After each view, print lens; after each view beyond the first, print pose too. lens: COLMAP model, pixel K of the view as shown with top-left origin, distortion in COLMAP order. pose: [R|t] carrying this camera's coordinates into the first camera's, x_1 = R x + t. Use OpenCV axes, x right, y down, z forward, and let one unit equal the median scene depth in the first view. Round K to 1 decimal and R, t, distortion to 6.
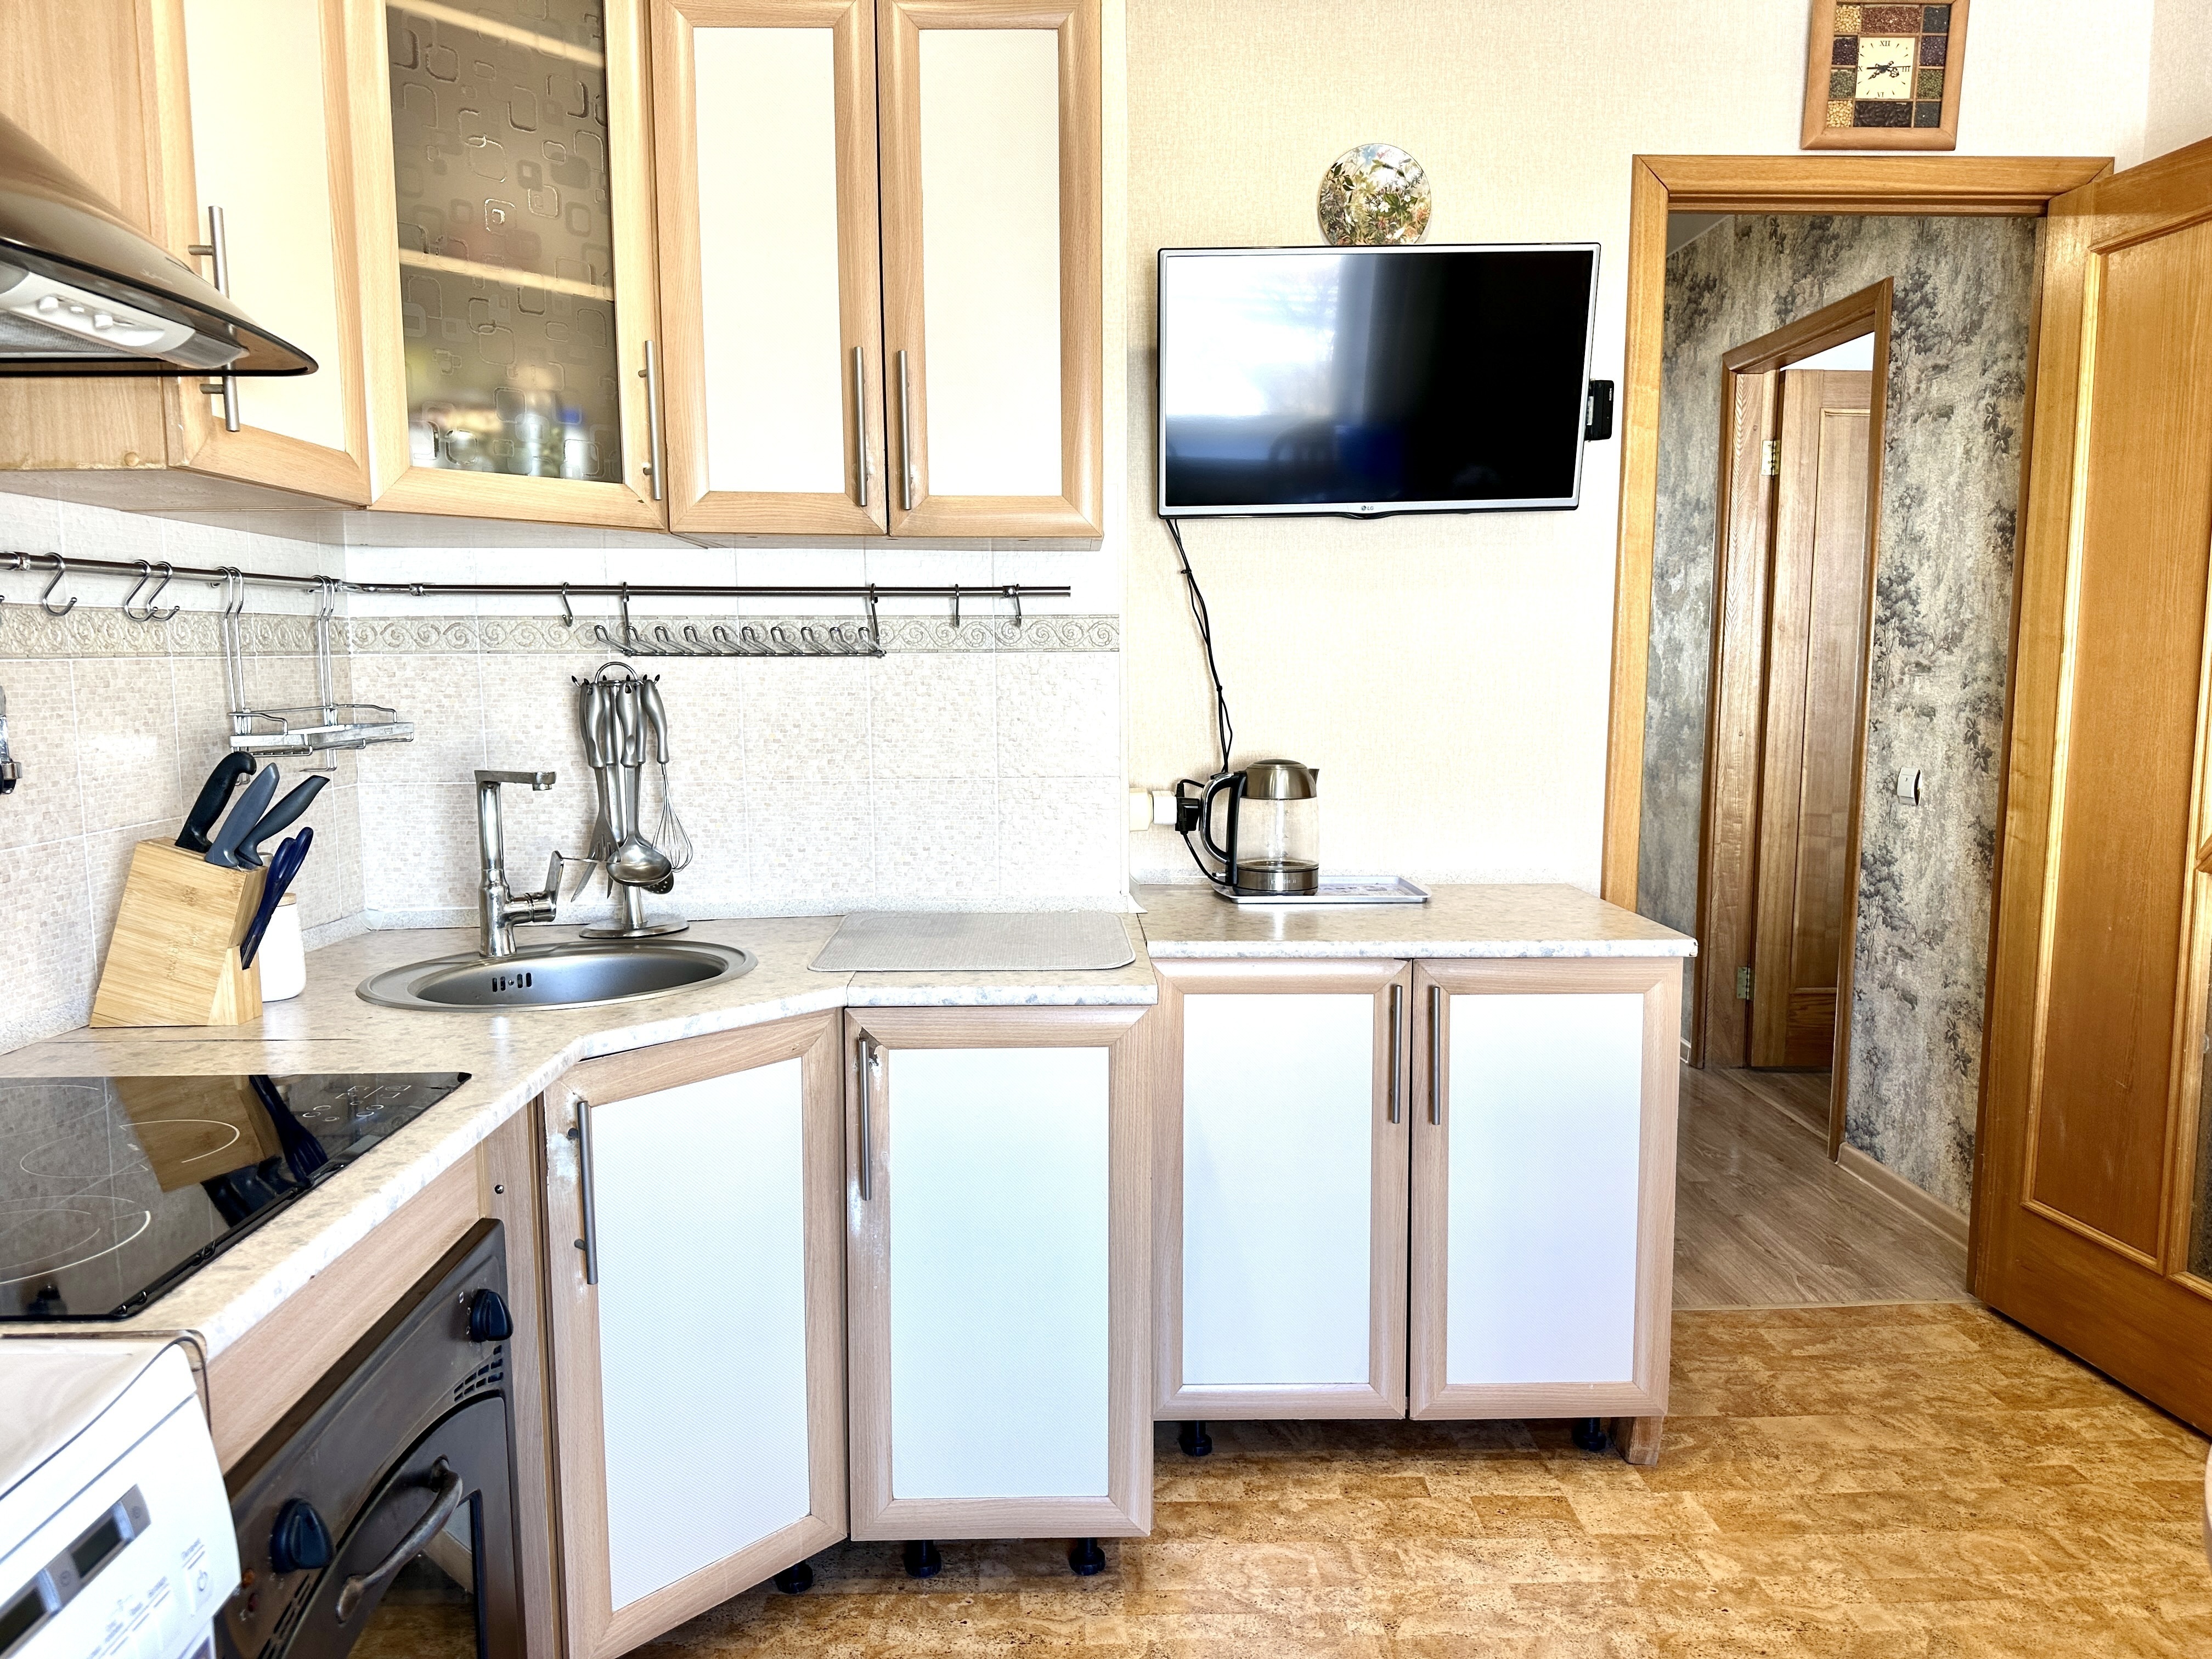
lens RADIAL K [[1545.2, 0, 1128.3], [0, 1545.2, 835.0], [0, 0, 1]] dist [0.042016, -0.044925]
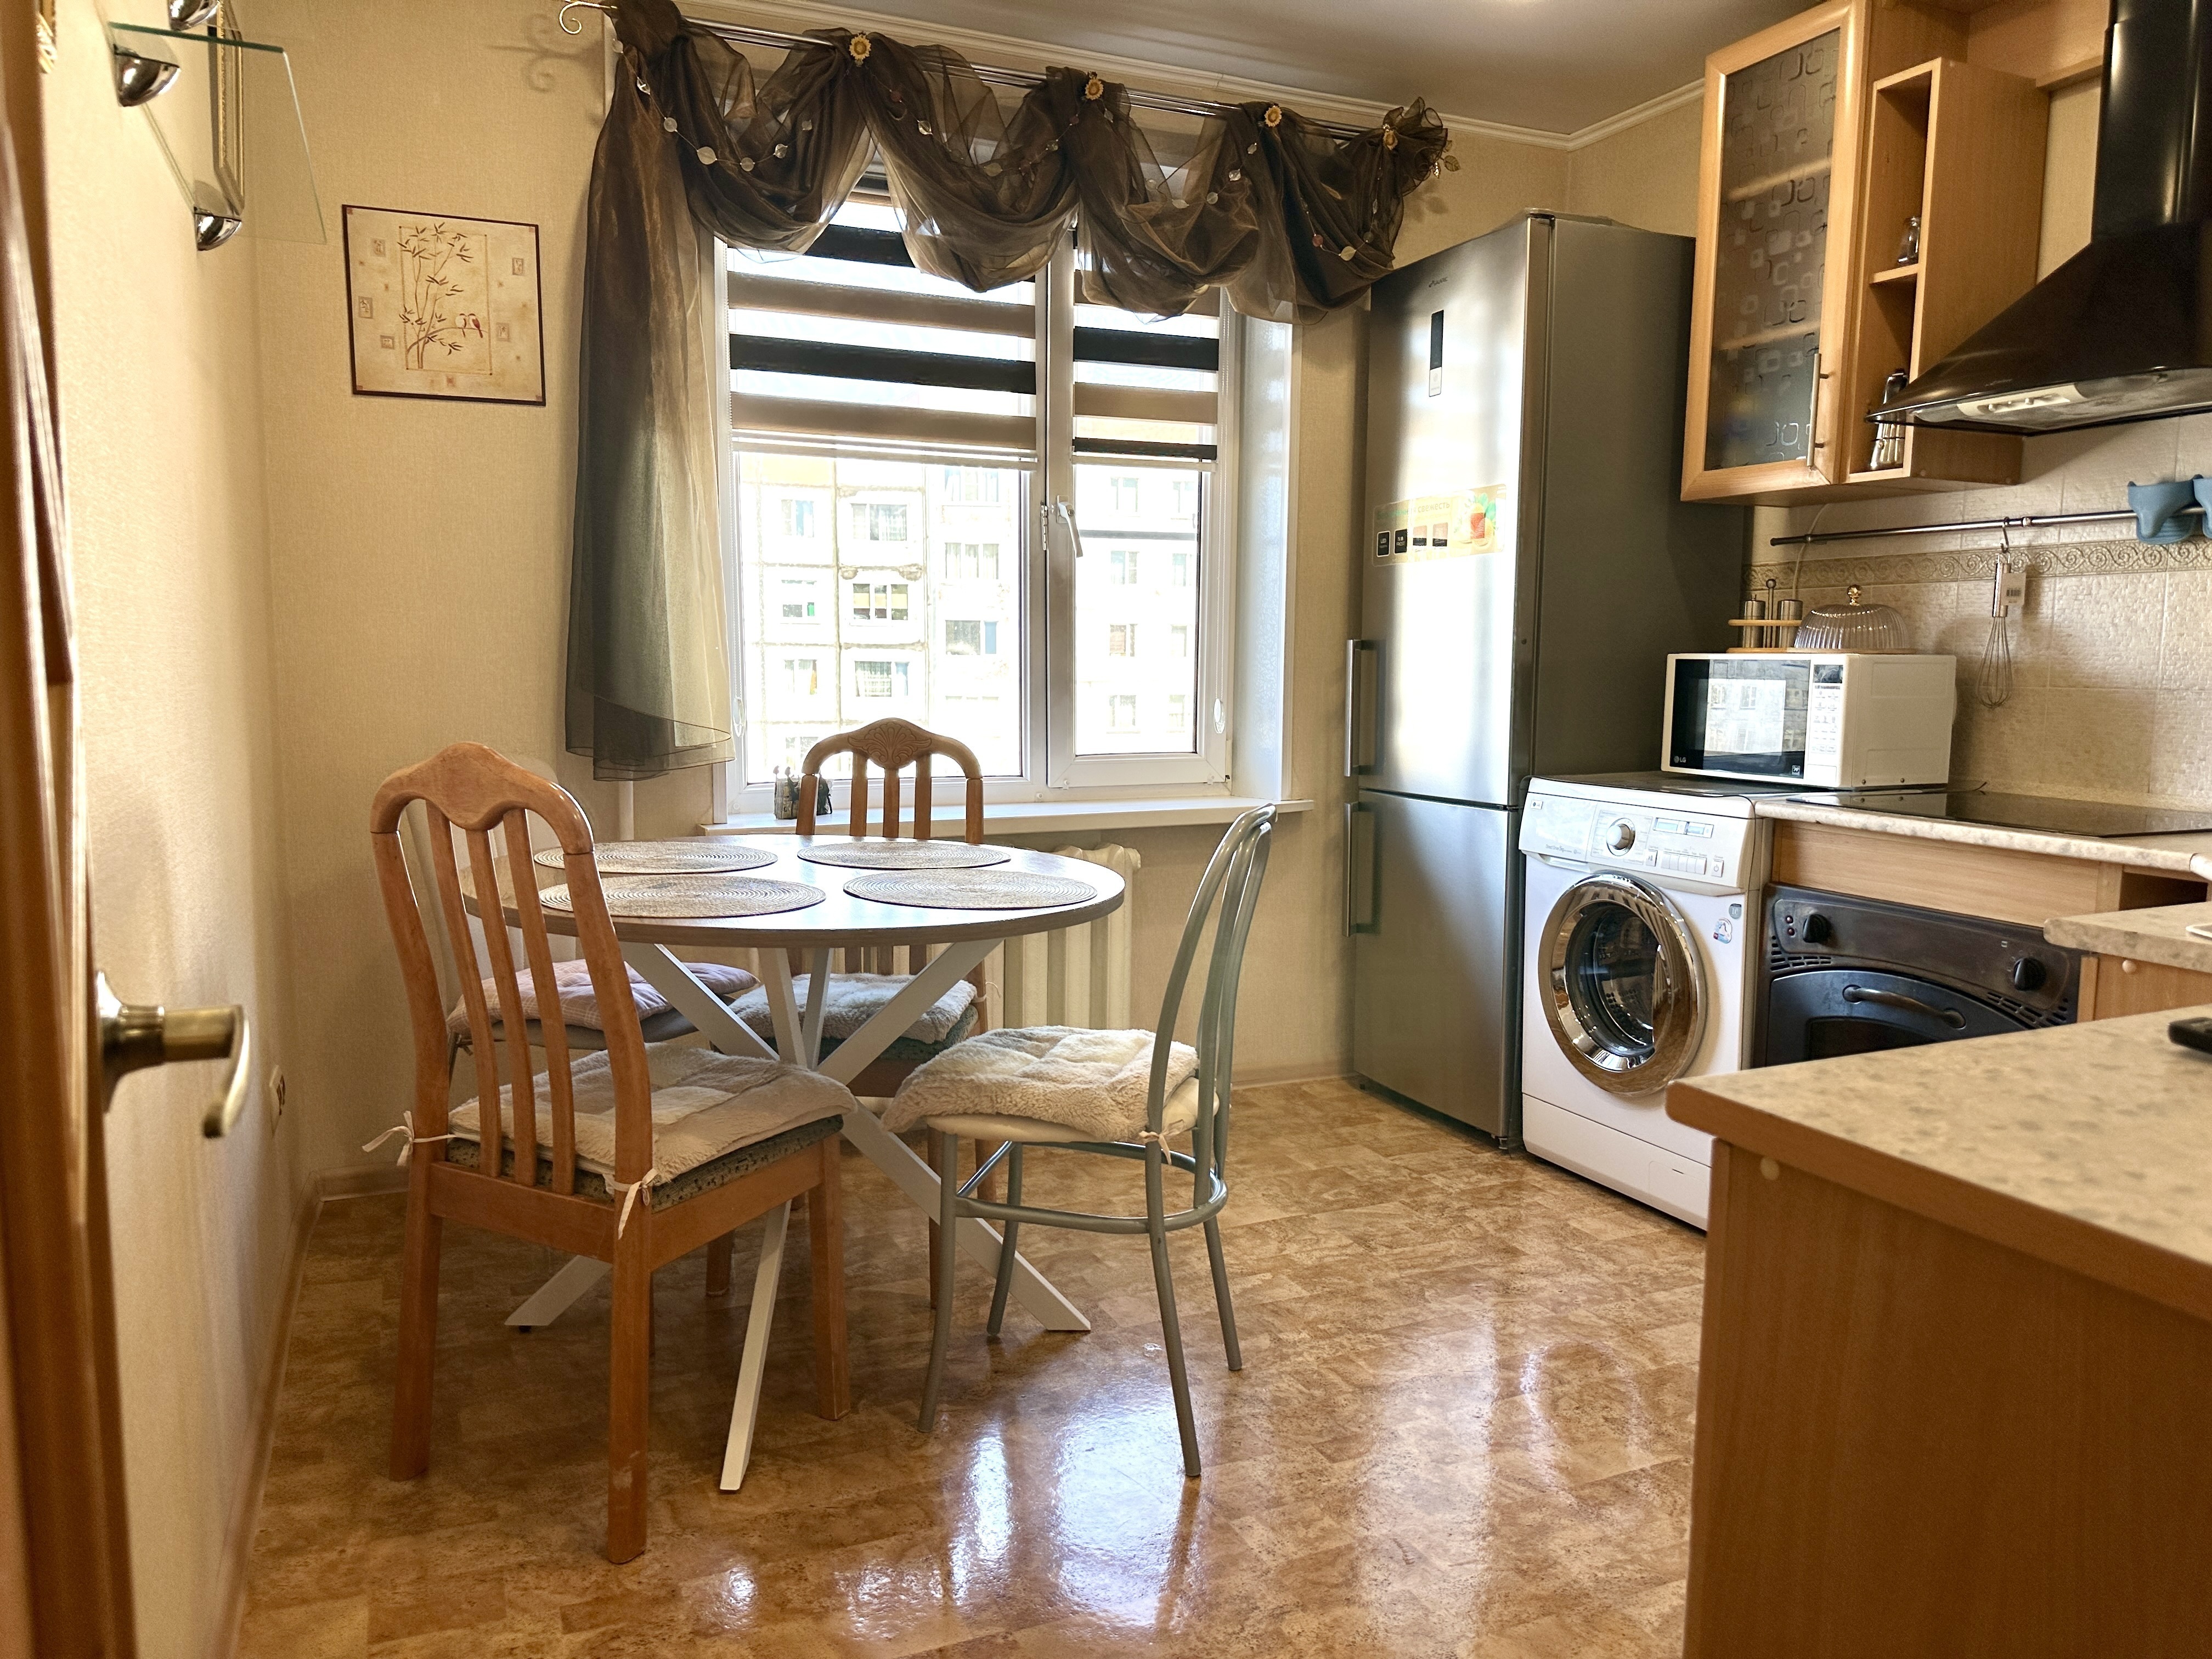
lens RADIAL K [[1545.2, 0, 1094.3], [0, 1545.2, 817.5], [0, 0, 1]] dist [0.042016, -0.044925]
pose [[-0.930162, 0.038152, -0.365163, 0.614405], [-0.043986, 0.975843, 0.213998, -0.083263], [0.364506, 0.215114, -0.906014, 0.990024]]
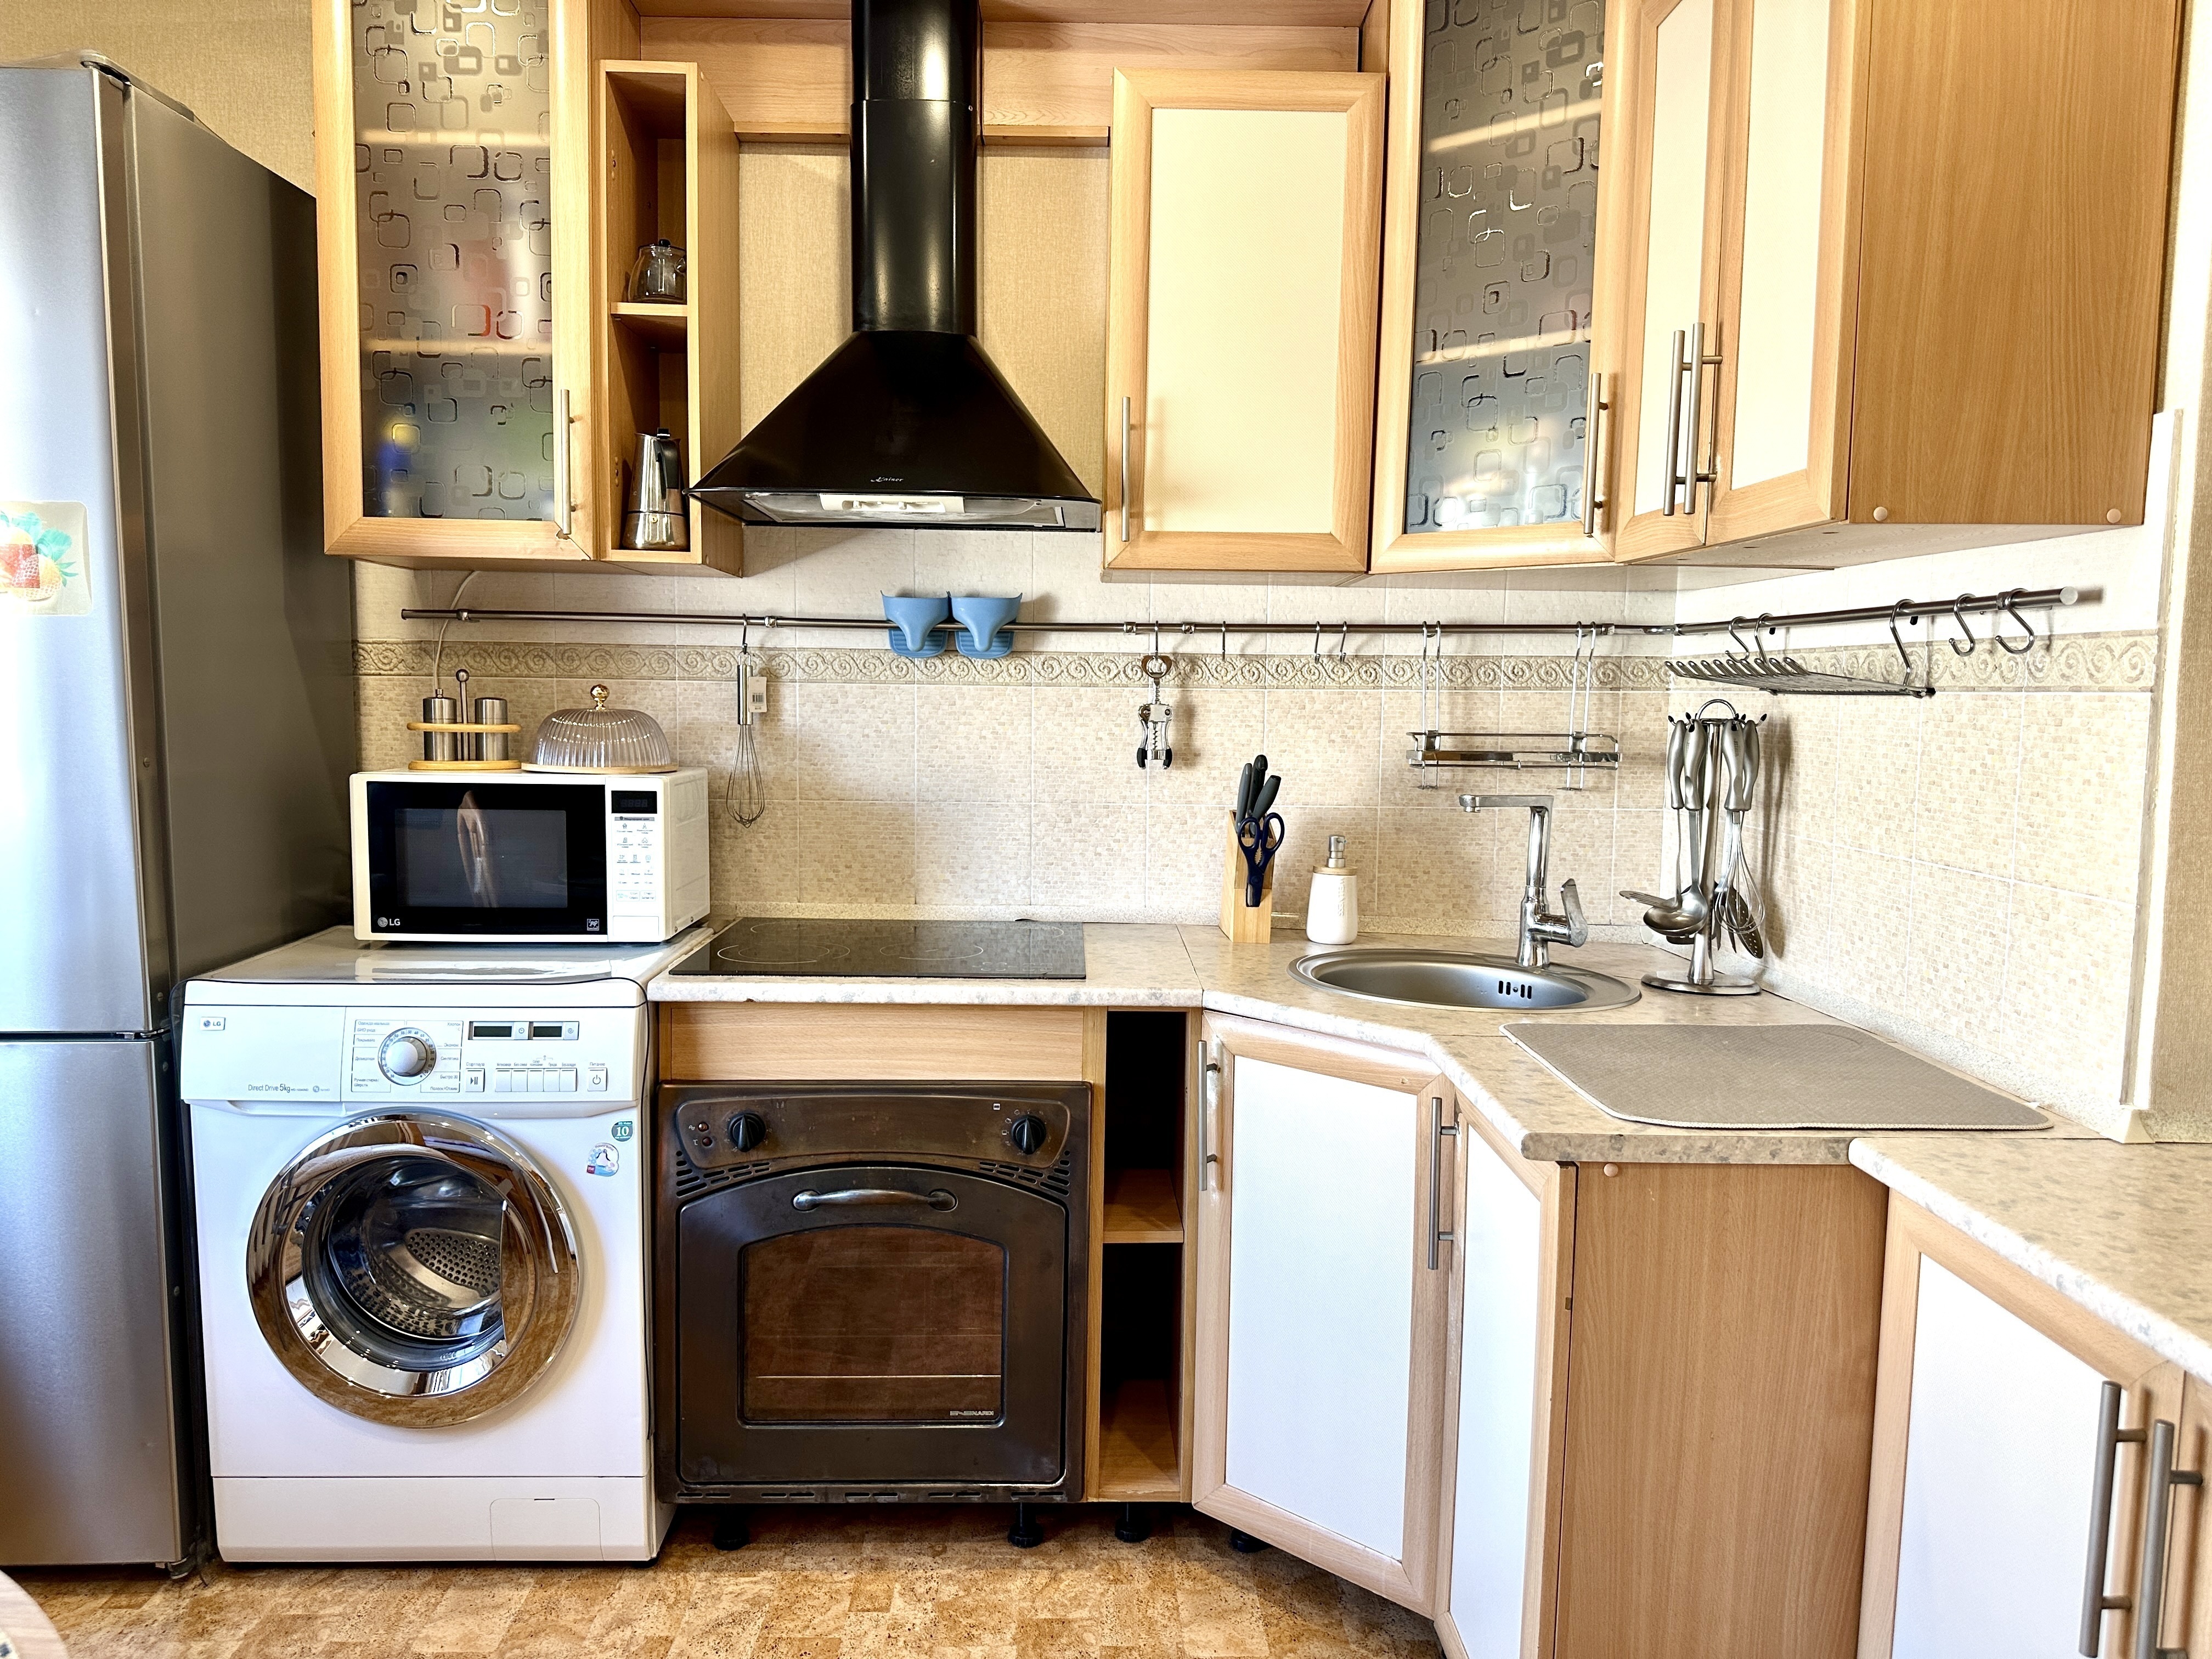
lens RADIAL K [[1545.2, 0, 1117.5], [0, 1545.2, 837.4], [0, 0, 1]] dist [0.042016, -0.044925]
pose [[-0.018878, 0.103217, -0.994480, 0.598200], [-0.125616, 0.986530, 0.104777, -0.078026], [0.991899, 0.126901, -0.005658, 0.627888]]
